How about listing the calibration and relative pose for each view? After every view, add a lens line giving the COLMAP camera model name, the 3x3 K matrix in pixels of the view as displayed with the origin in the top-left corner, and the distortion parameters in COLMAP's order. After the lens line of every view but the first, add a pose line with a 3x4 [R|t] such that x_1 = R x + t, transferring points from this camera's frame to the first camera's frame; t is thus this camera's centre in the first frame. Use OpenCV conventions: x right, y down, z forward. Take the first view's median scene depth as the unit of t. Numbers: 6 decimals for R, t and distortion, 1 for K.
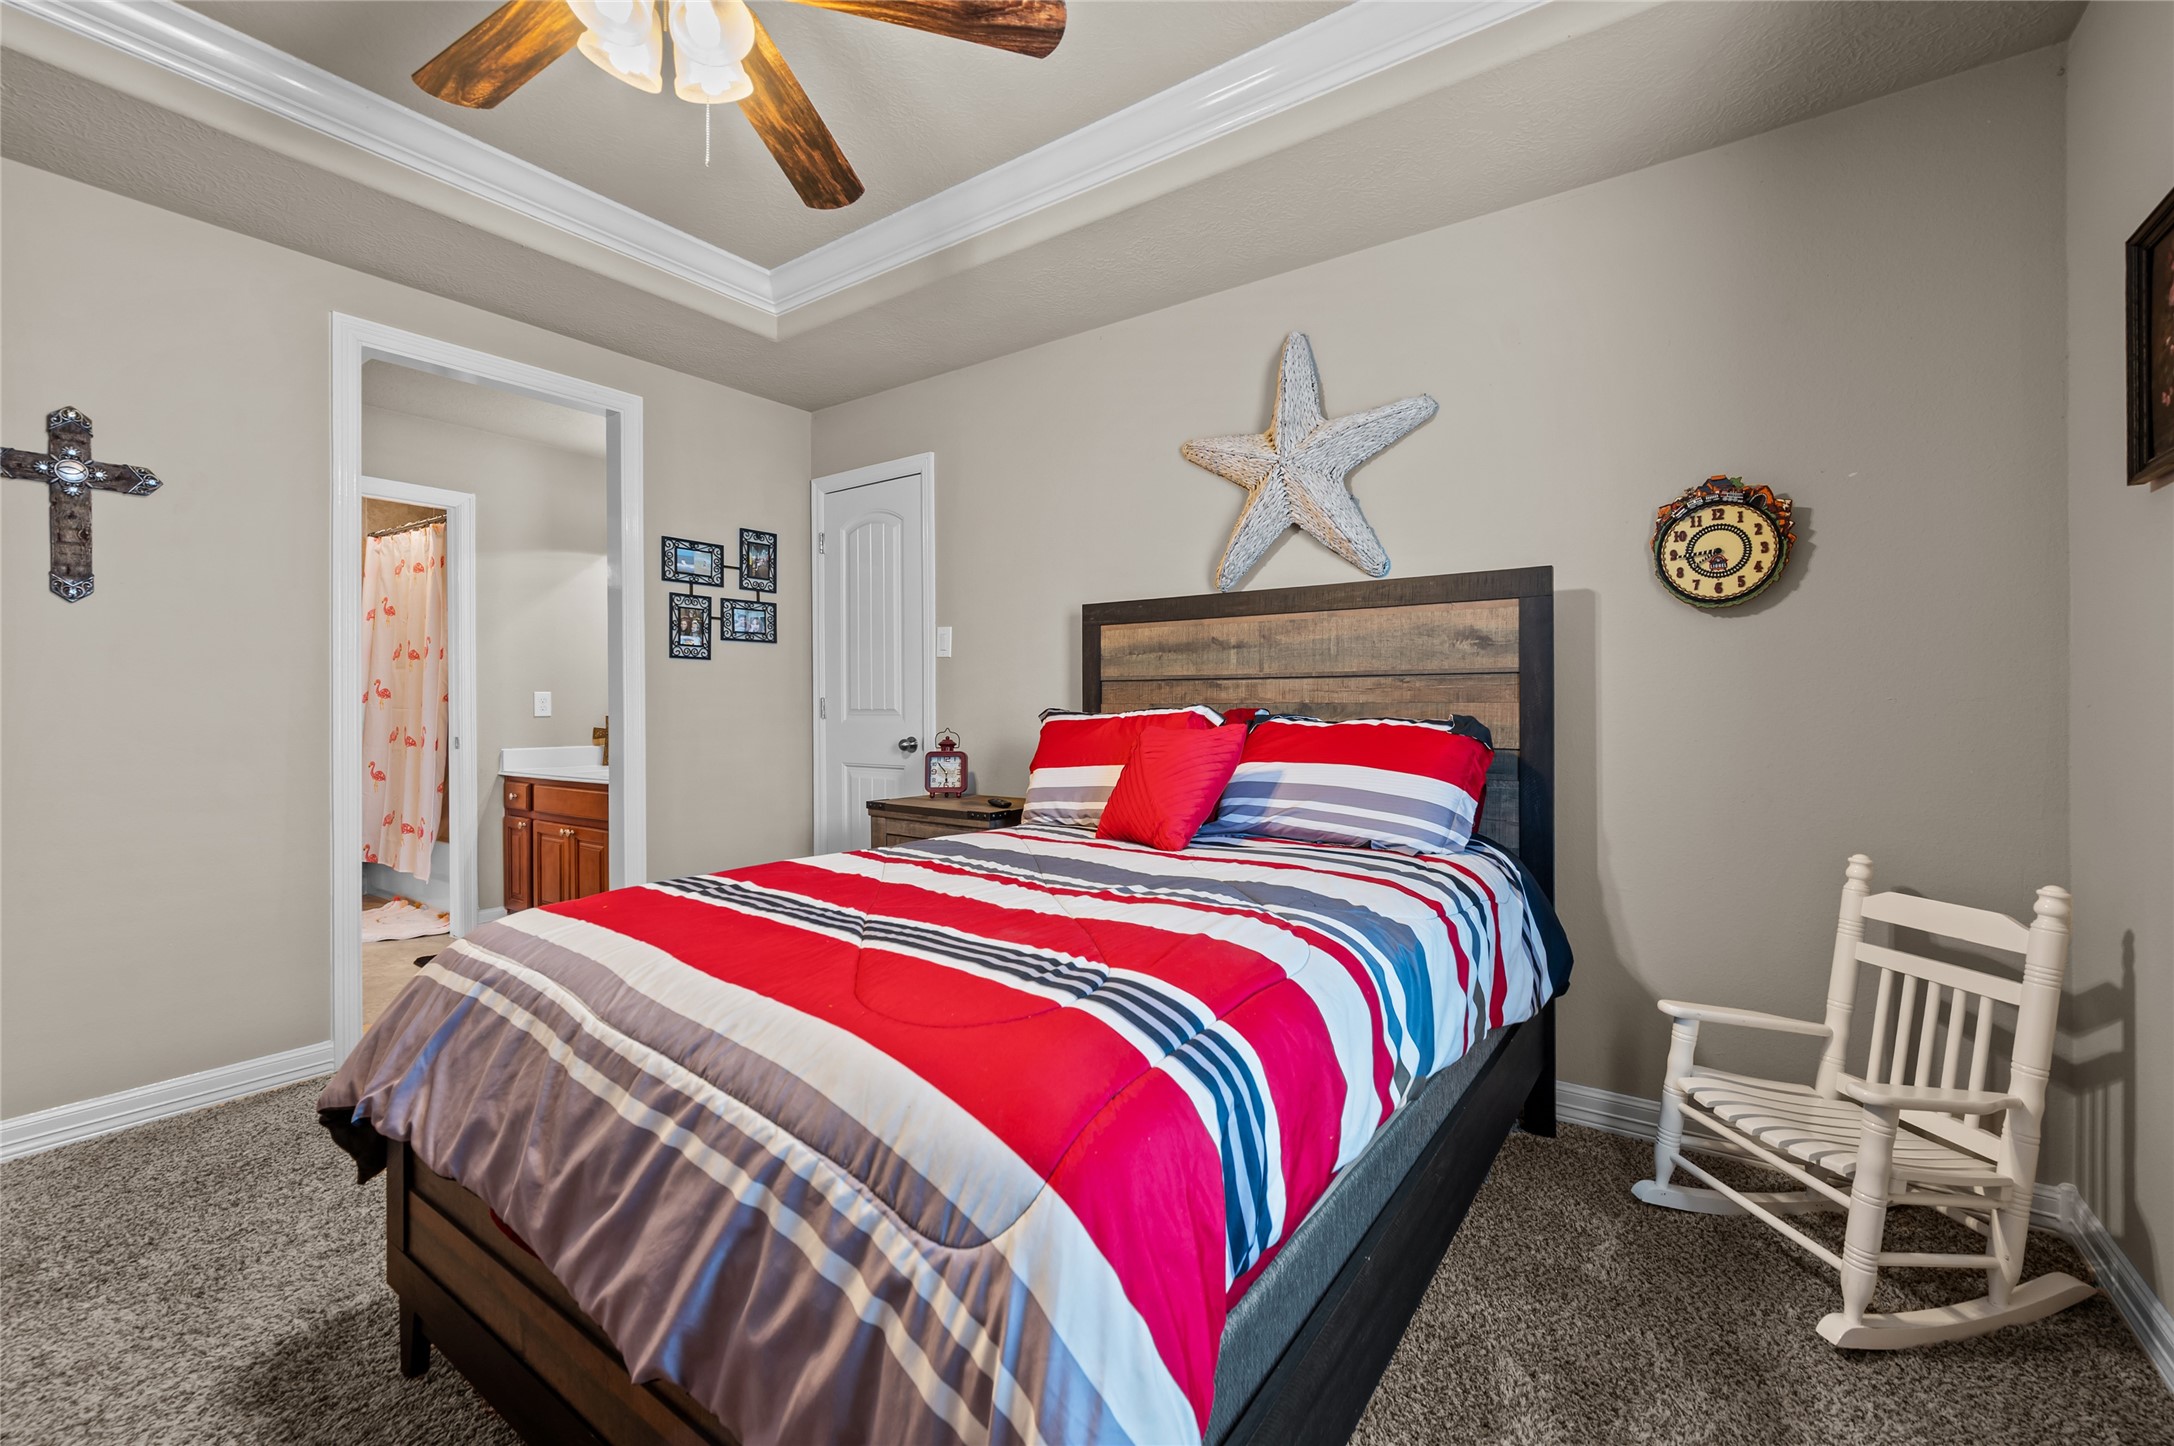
lens RADIAL K [[870.8, 0, 1076.0], [0, 870.8, 710.2], [0, 0, 1]] dist [-0.000068, -0.000093]
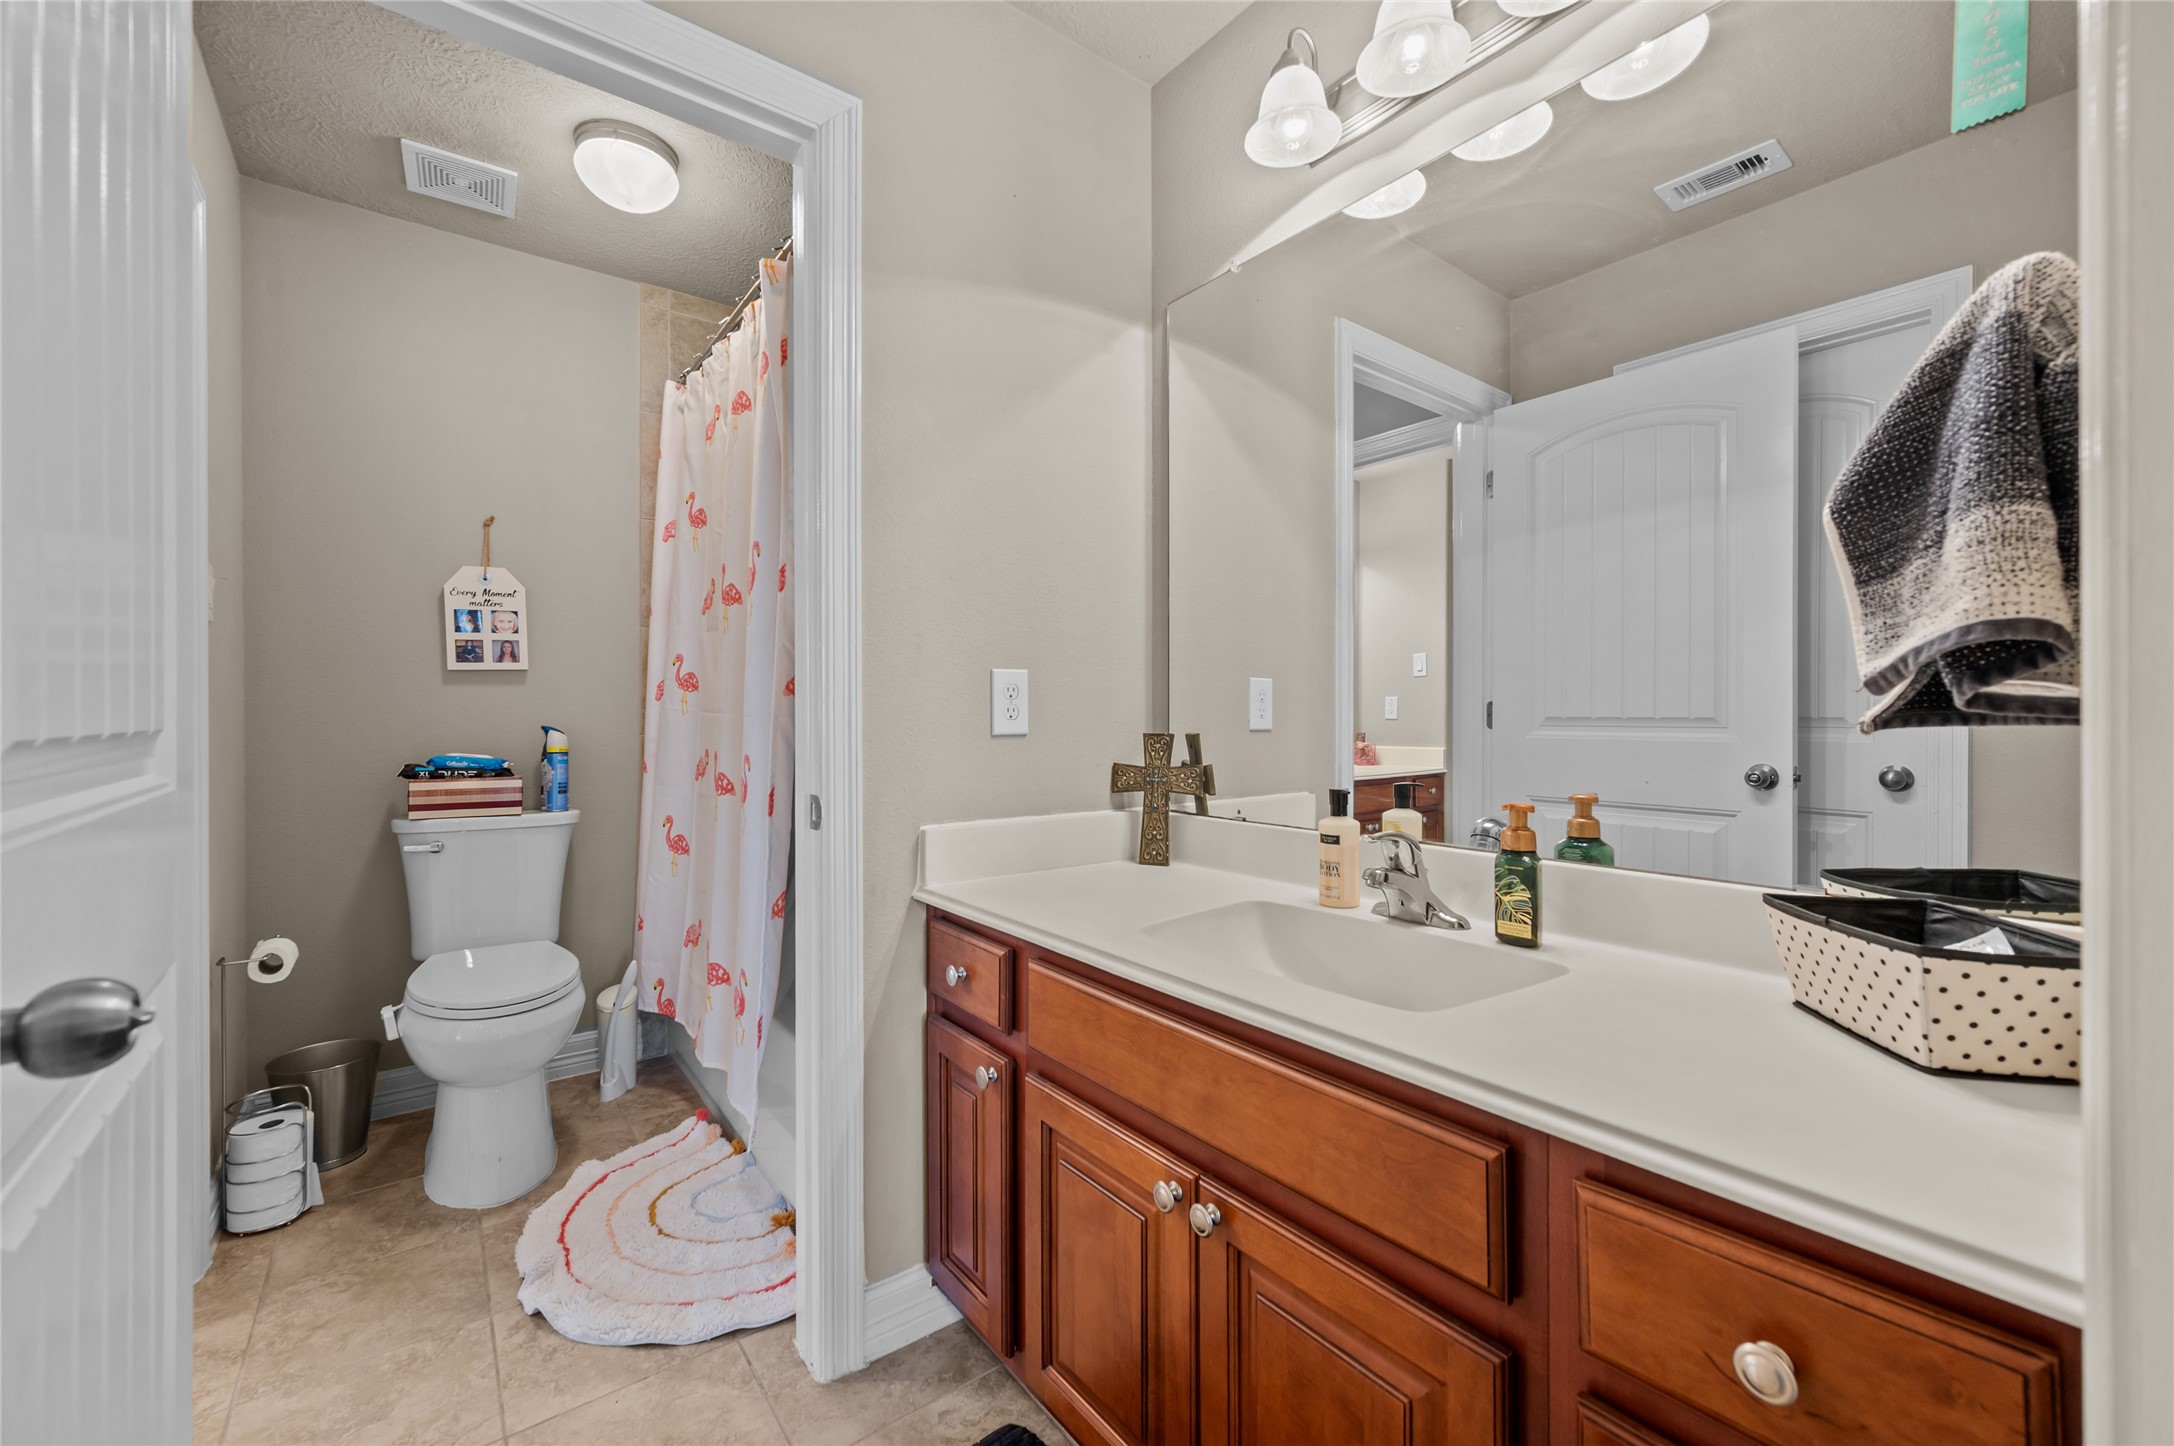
lens RADIAL K [[870.8, 0, 1093.9], [0, 870.8, 714.5], [0, 0, 1]] dist [-0.000068, -0.000093]
pose [[0.955192, 0.005357, -0.295938, -0.464029], [-0.005865, 0.999982, -0.000828, -0.001565], [0.295928, 0.002526, 0.955207, 0.648570]]
